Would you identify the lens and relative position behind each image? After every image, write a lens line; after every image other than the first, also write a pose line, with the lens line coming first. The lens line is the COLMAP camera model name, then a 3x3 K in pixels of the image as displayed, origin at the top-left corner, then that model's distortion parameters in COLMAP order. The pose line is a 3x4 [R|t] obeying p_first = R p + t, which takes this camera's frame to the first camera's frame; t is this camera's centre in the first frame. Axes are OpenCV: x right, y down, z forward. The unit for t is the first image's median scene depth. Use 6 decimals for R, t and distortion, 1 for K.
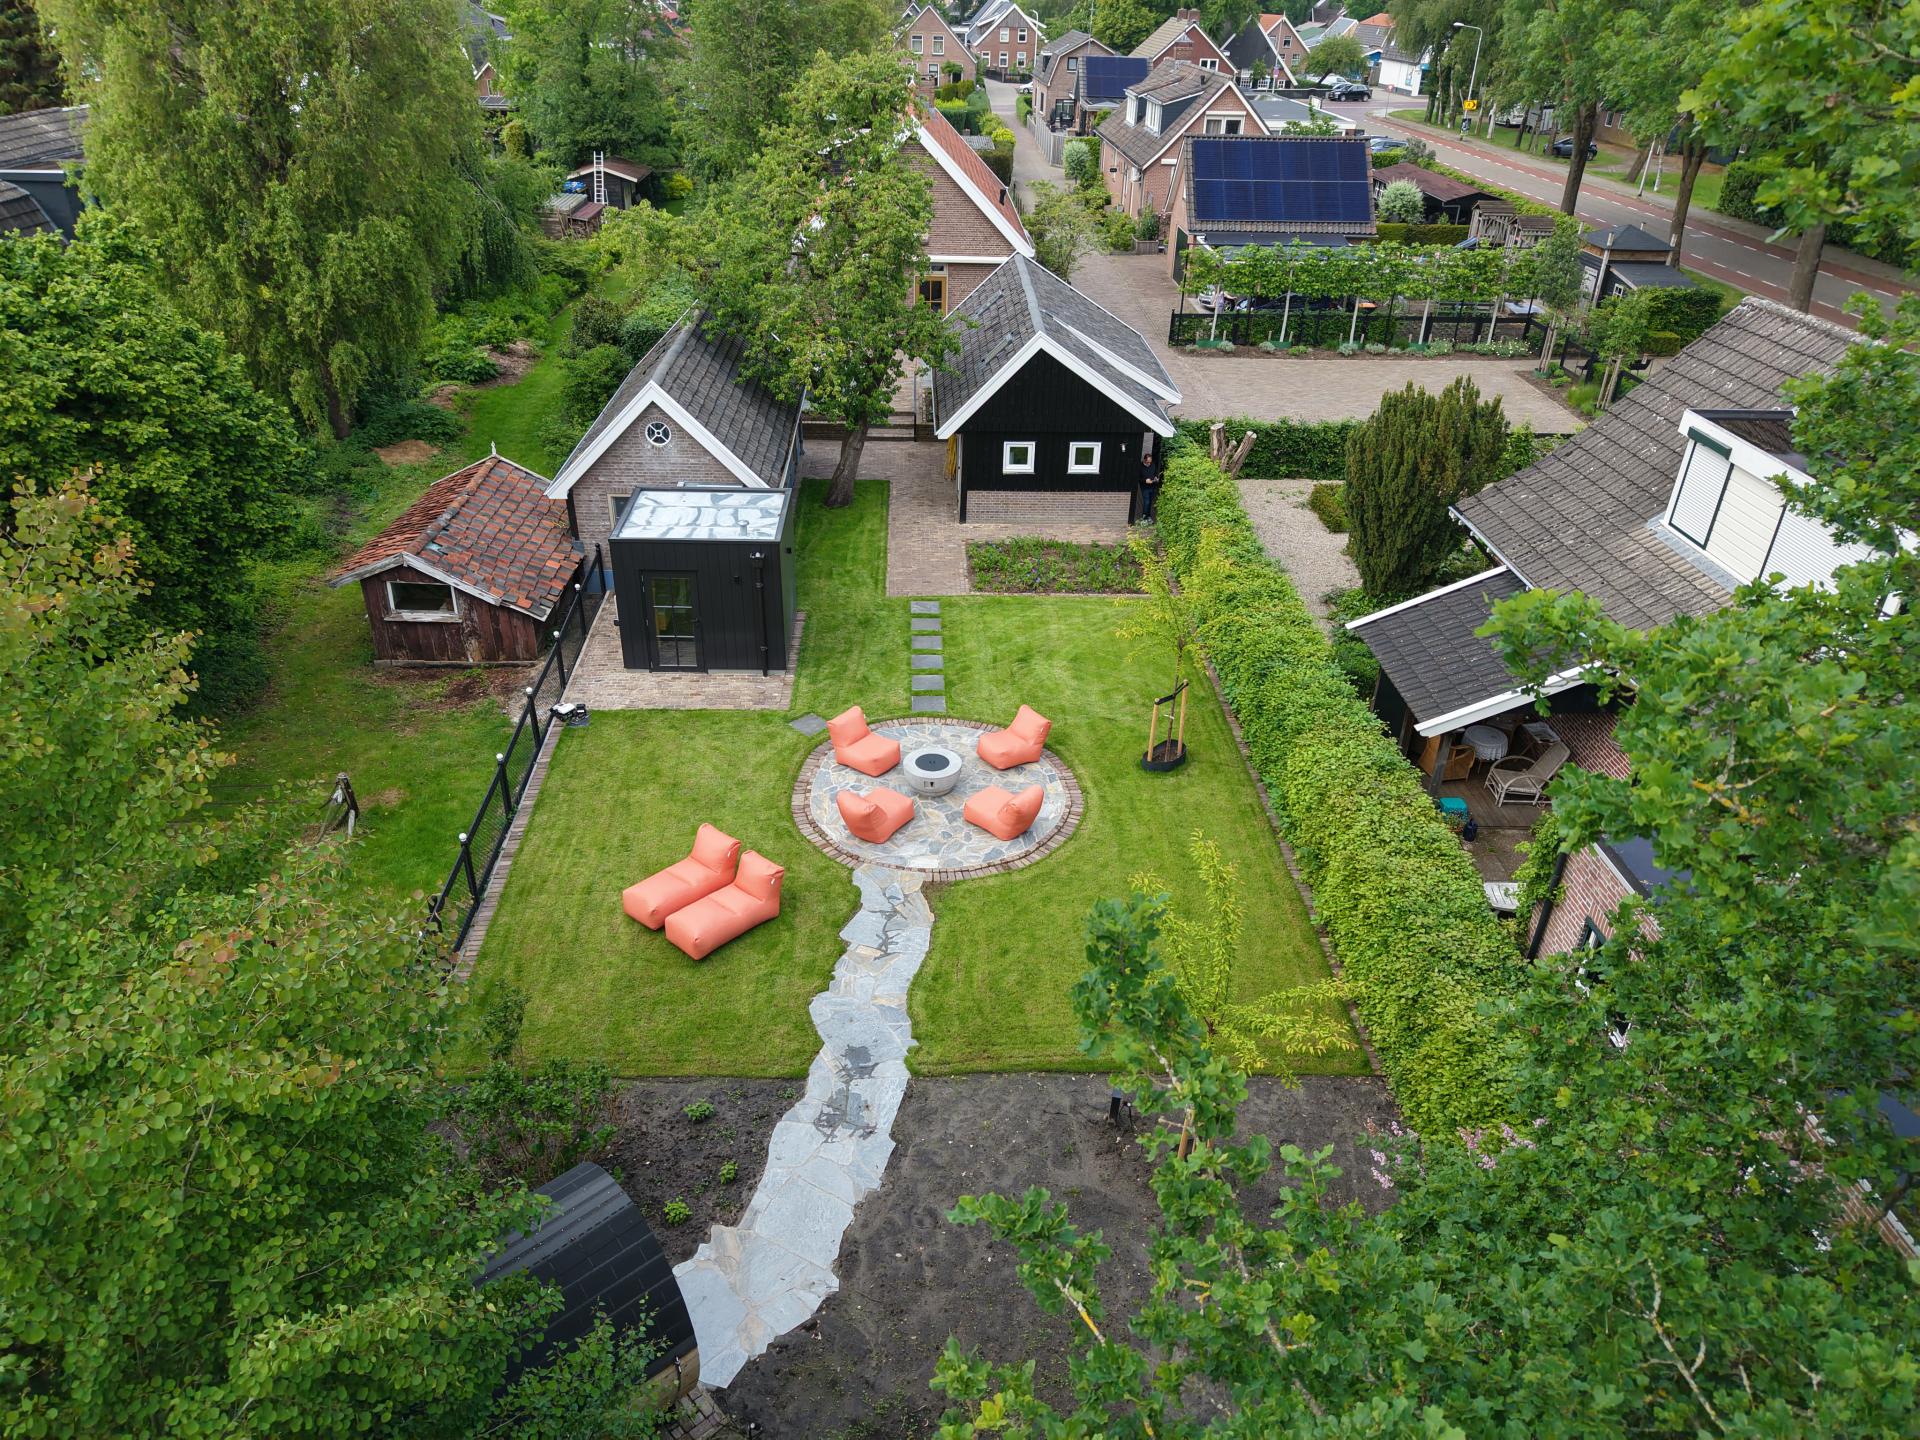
lens RADIAL K [[1283.7, 0, 960.0], [0, 1283.7, 720.0], [0, 0, 1]] dist [0.050228, -0.002407]
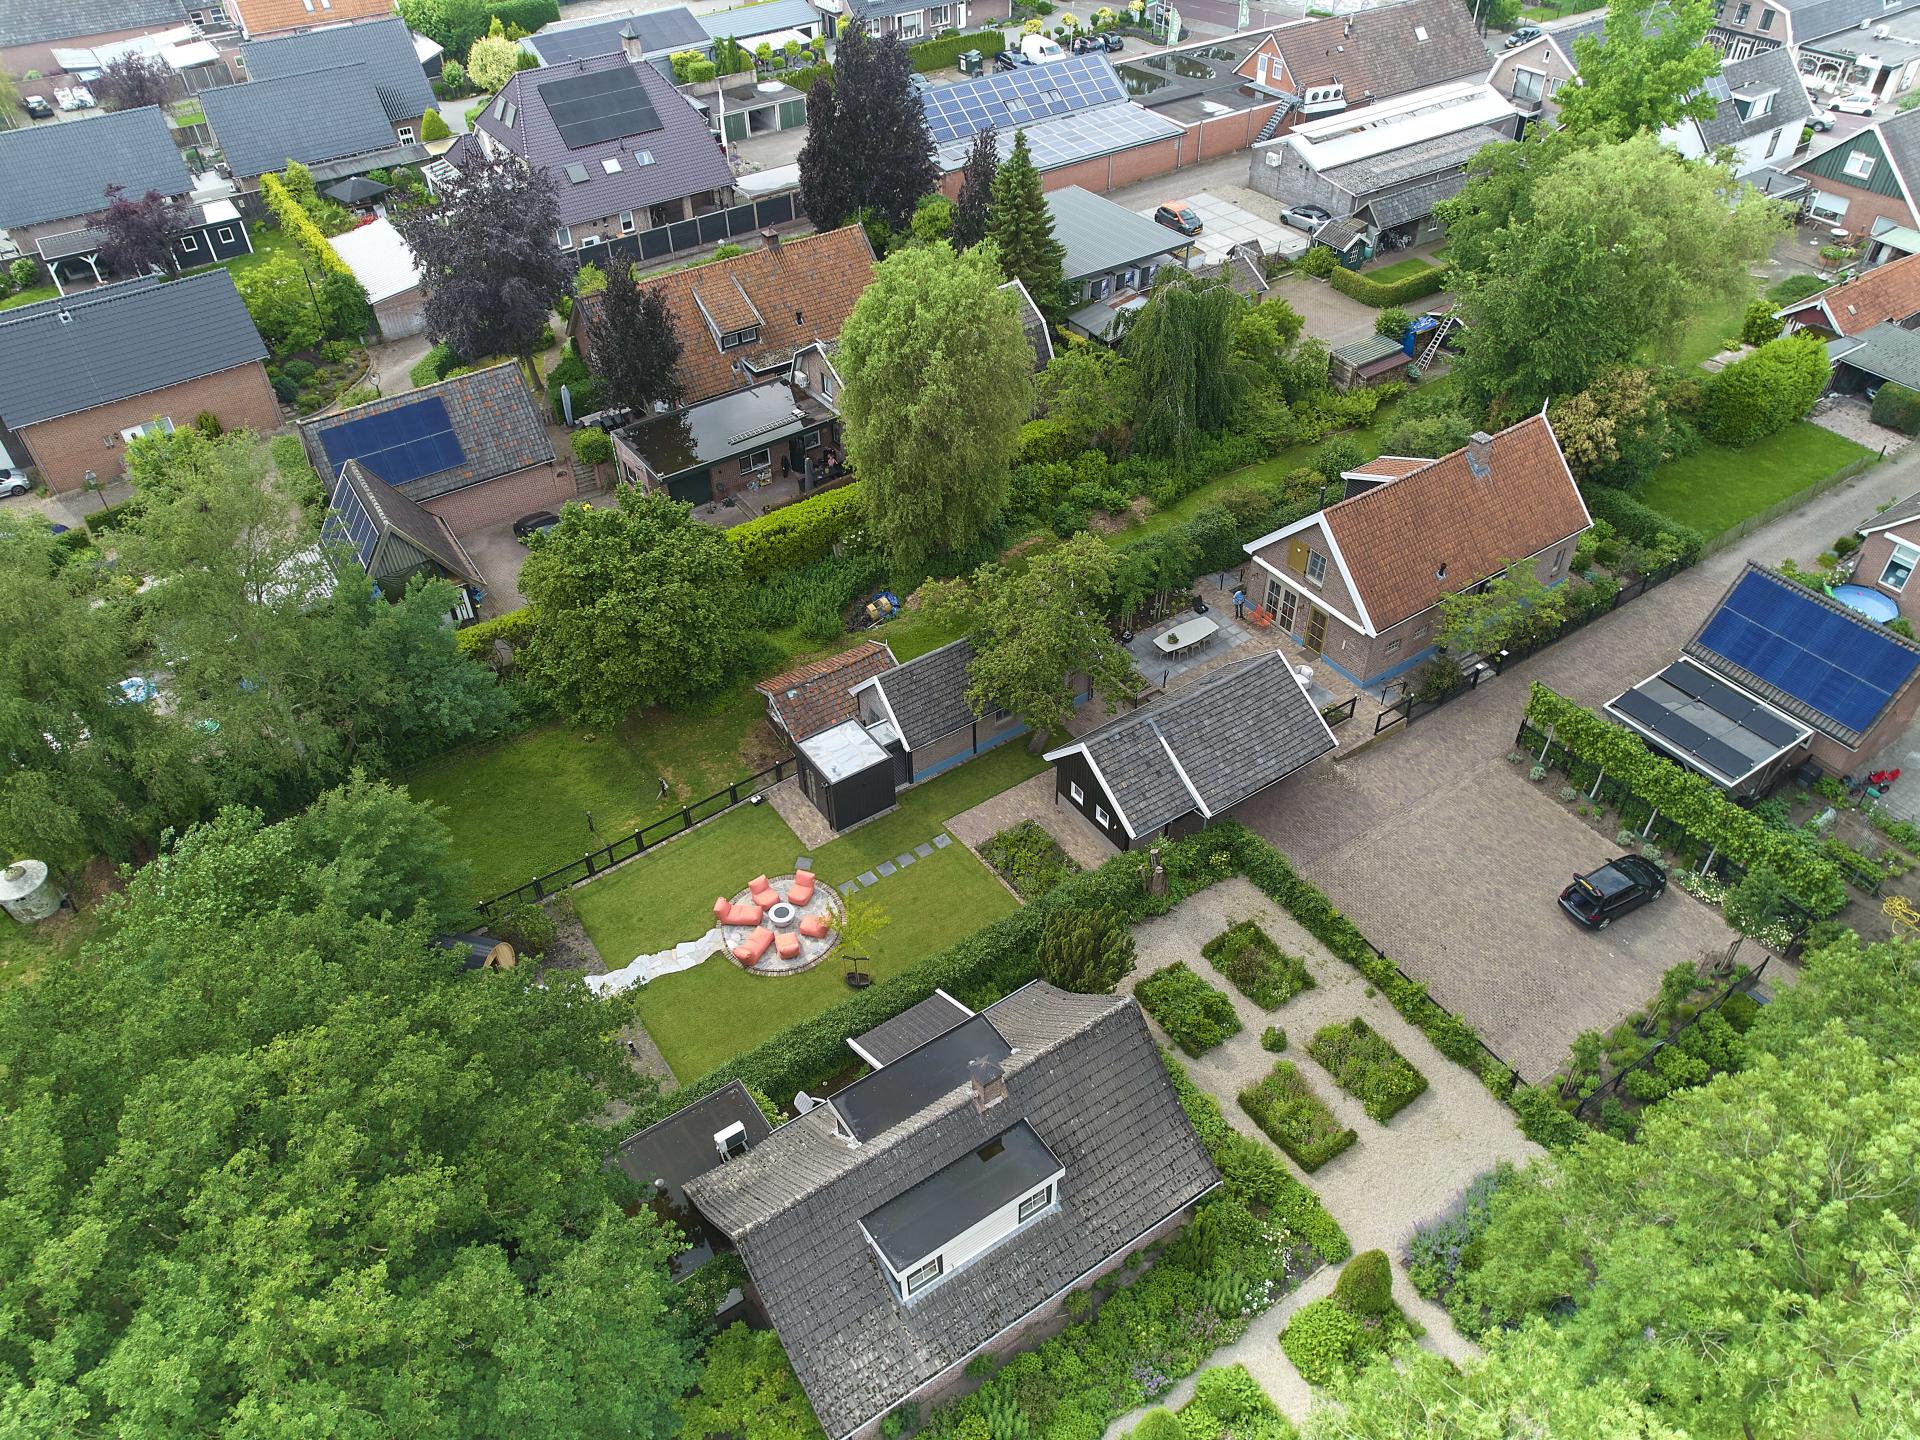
lens RADIAL K [[1394.3, 0, 970.6], [0, 1394.3, 722.3], [0, 0, 1]] dist [-0.016504, 0.001685]
pose [[0.536404, 0.539131, -0.649313, 1.069648], [-0.396150, 0.840183, 0.370348, -0.877798], [0.745208, 0.058569, 0.664255, -0.273999]]
